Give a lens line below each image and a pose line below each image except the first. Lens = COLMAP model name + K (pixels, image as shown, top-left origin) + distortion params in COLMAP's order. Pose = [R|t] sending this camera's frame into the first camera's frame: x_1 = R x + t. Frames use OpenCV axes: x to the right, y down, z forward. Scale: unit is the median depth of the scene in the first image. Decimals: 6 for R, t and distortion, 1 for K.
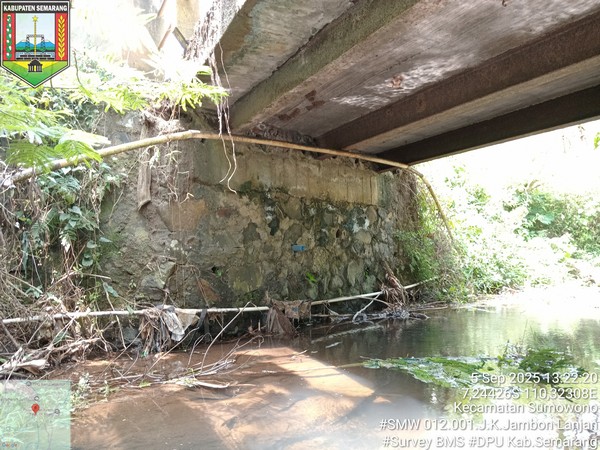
lens RADIAL K [[450.9, 0, 298.9], [0, 450.9, 224.0], [0, 0, 1]] dist [0.044631, -0.099325]
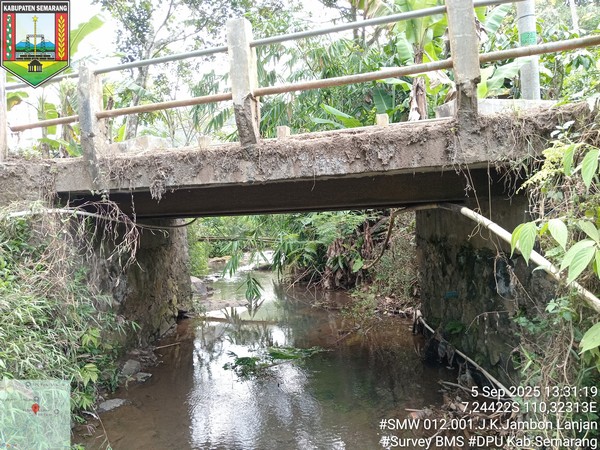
lens RADIAL K [[450.9, 0, 298.9], [0, 450.9, 224.0], [0, 0, 1]] dist [0.044631, -0.099325]
pose [[-0.737252, 0.053545, -0.673492, 0.980267], [0.092237, 0.995498, -0.021824, -0.121367], [0.669292, -0.078211, -0.738872, 1.580853]]
